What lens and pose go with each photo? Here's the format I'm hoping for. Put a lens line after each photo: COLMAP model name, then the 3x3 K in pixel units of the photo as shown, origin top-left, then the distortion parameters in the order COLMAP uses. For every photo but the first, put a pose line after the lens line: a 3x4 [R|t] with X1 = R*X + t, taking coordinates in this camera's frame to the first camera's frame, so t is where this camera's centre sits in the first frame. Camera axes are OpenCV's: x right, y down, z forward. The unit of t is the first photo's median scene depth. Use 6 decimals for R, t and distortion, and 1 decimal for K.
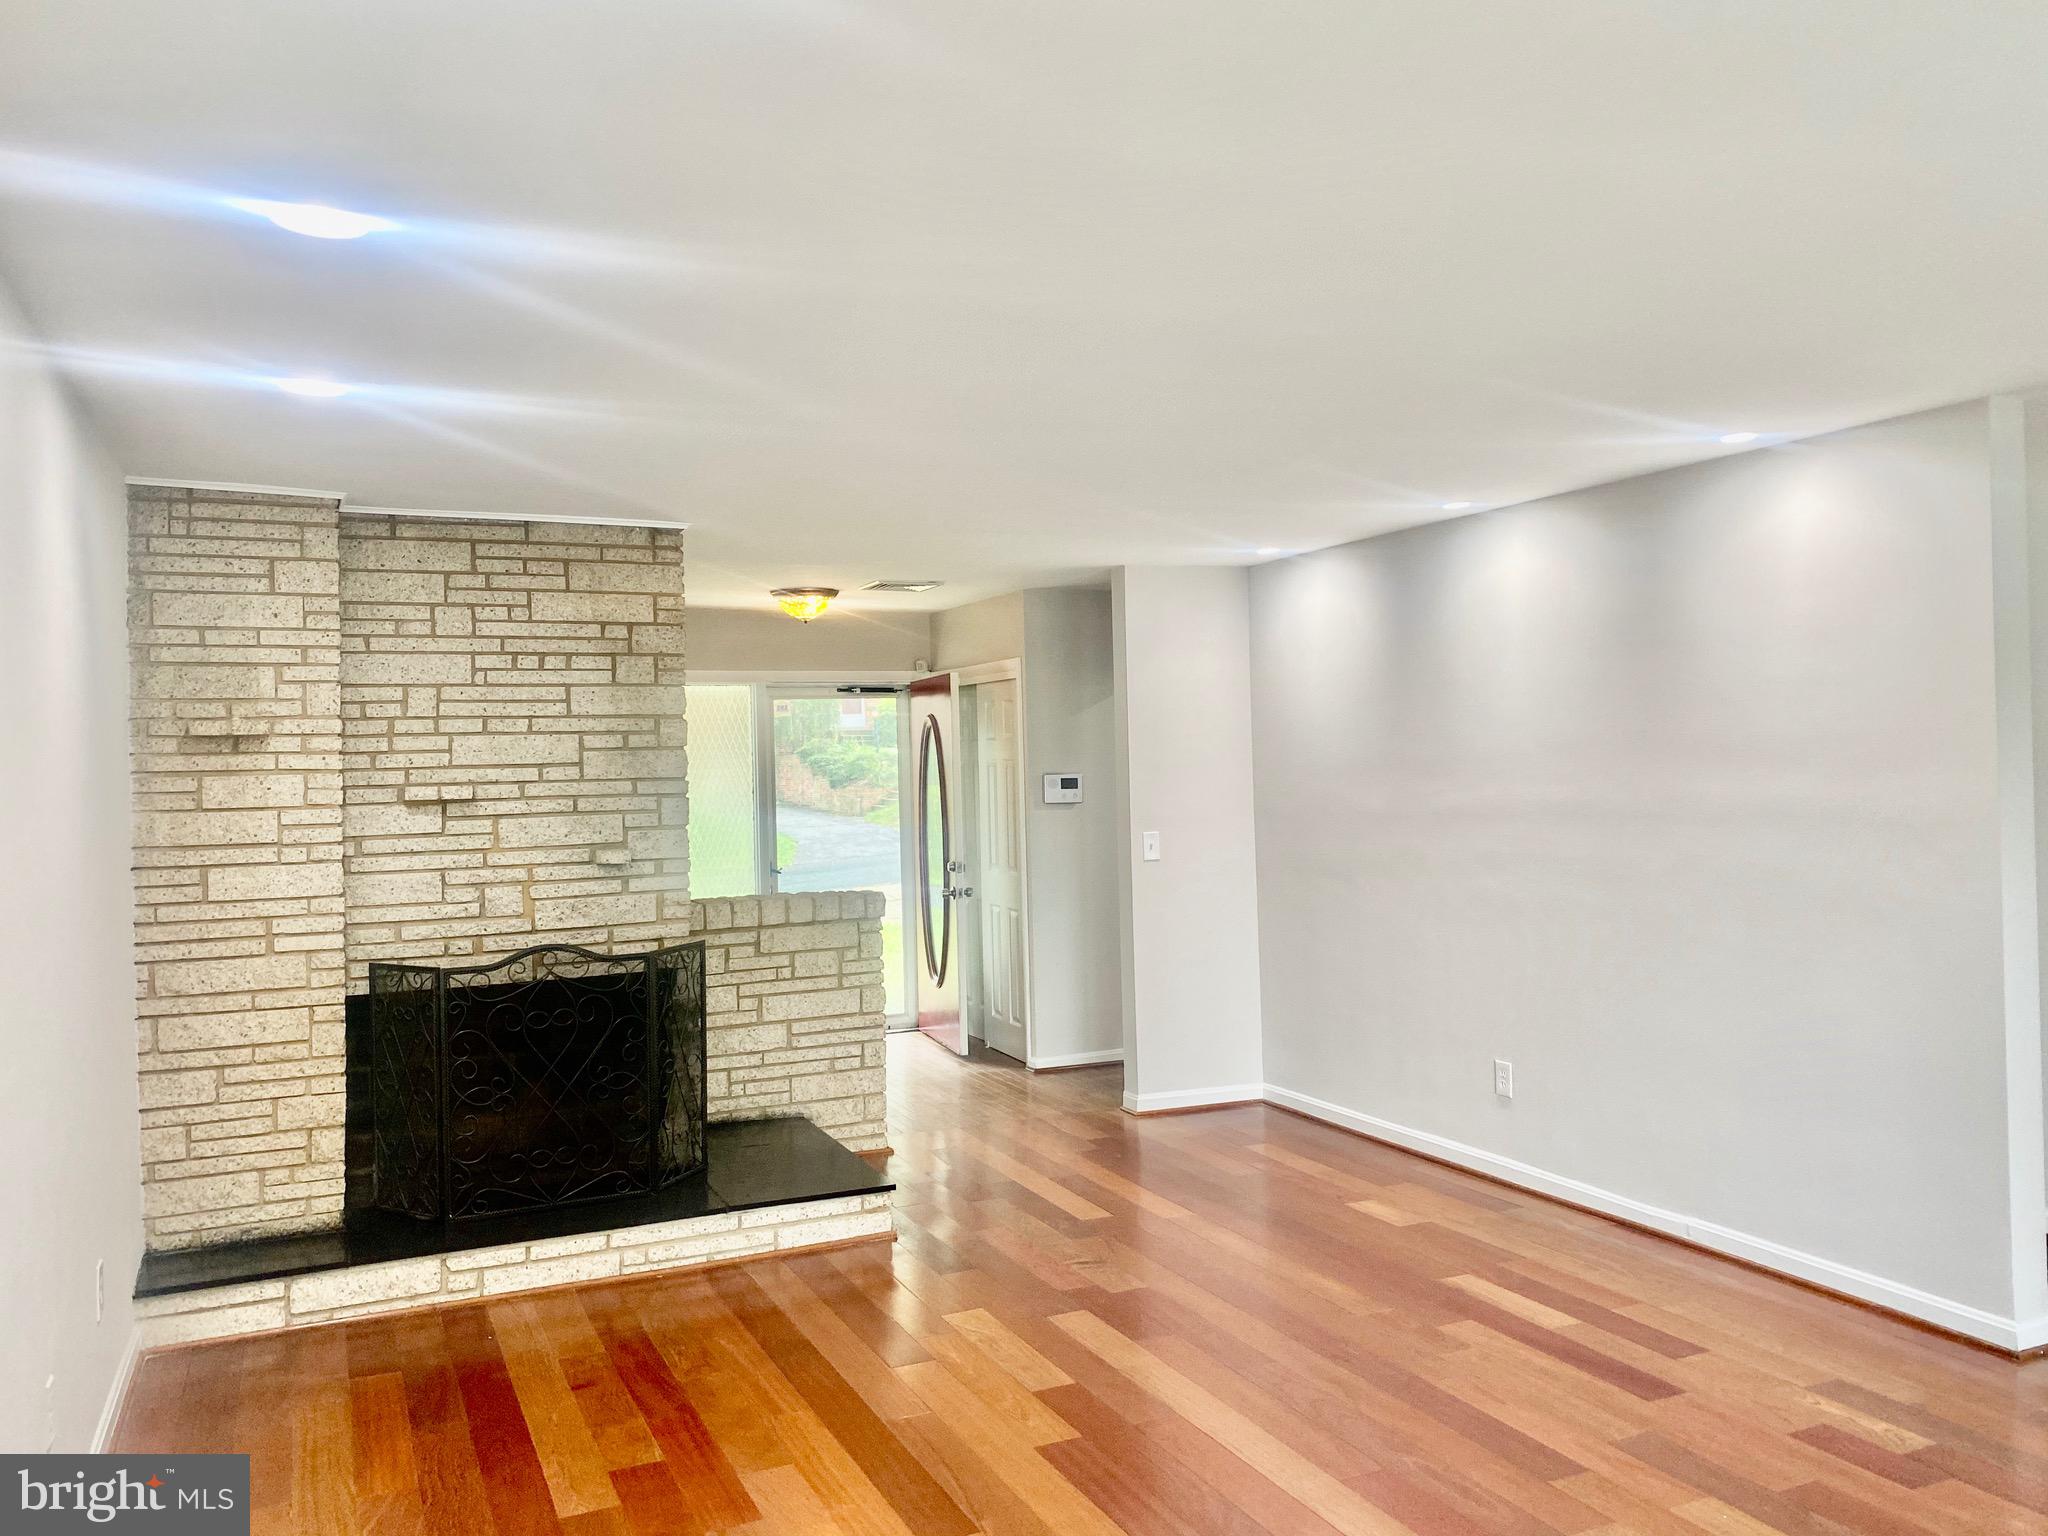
lens RADIAL K [[1561.5, 0, 1024.0], [0, 1561.5, 768.0], [0, 0, 1]] dist [0.010760, -0.001371]
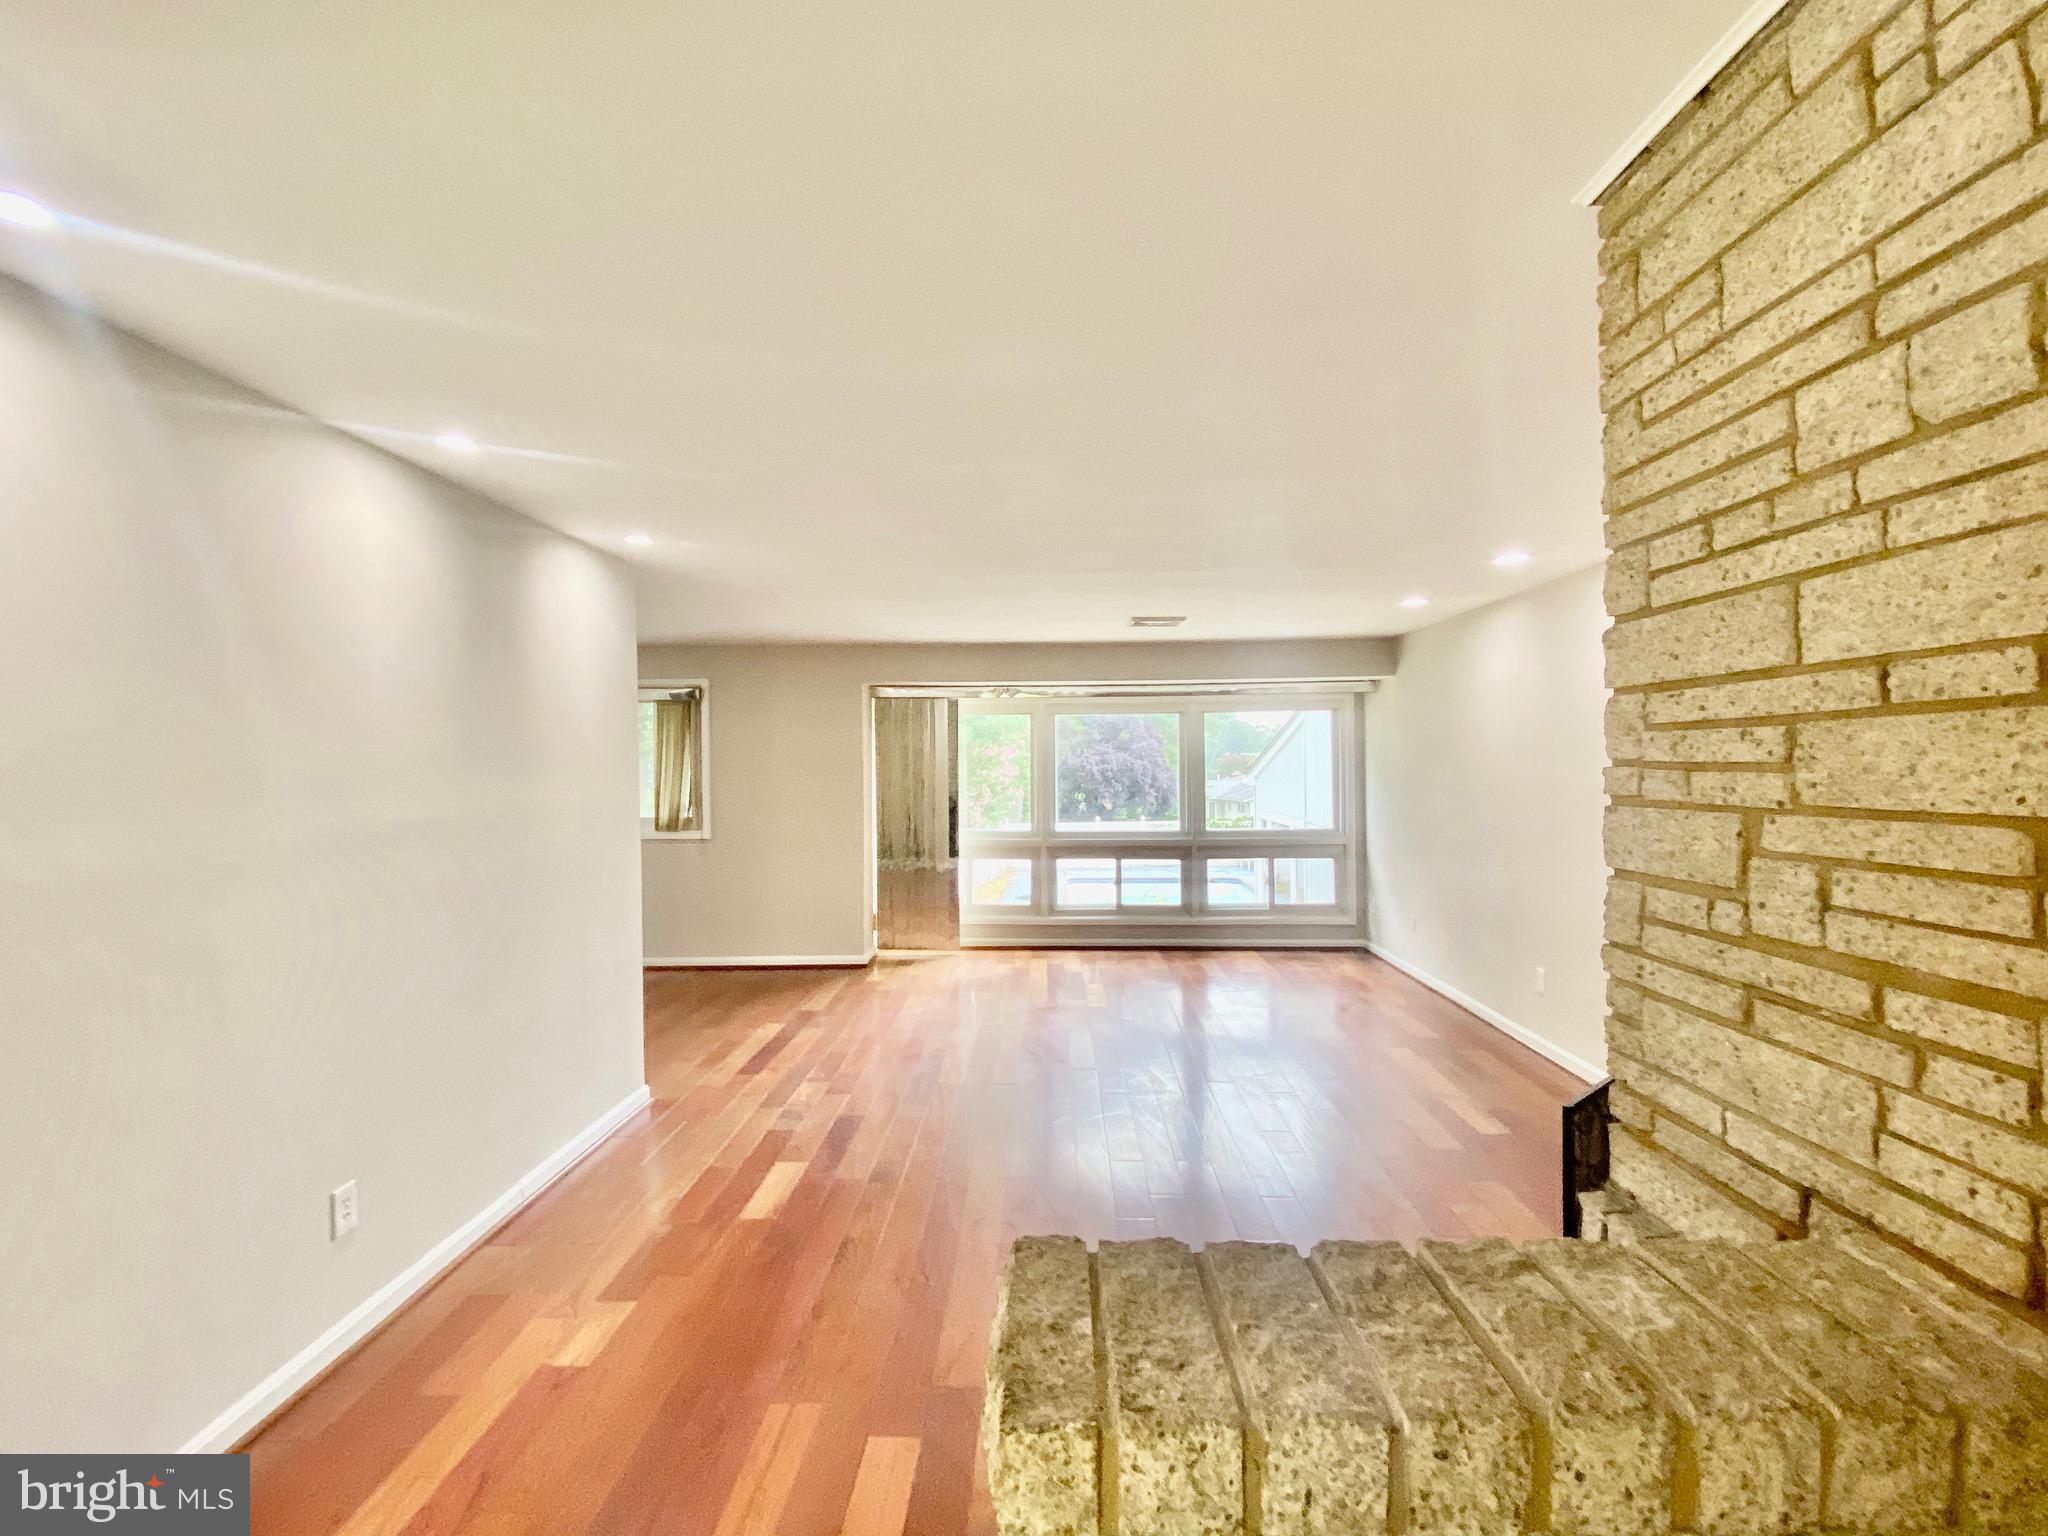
lens RADIAL K [[945.5, 0, 1017.3], [0, 945.5, 779.4], [0, 0, 1]] dist [0.001573, -0.027592]
pose [[-0.891551, 0.015995, 0.452637, -0.238598], [0.021669, 0.999738, 0.007352, -0.011303], [-0.452401, 0.016363, -0.891664, 1.559397]]
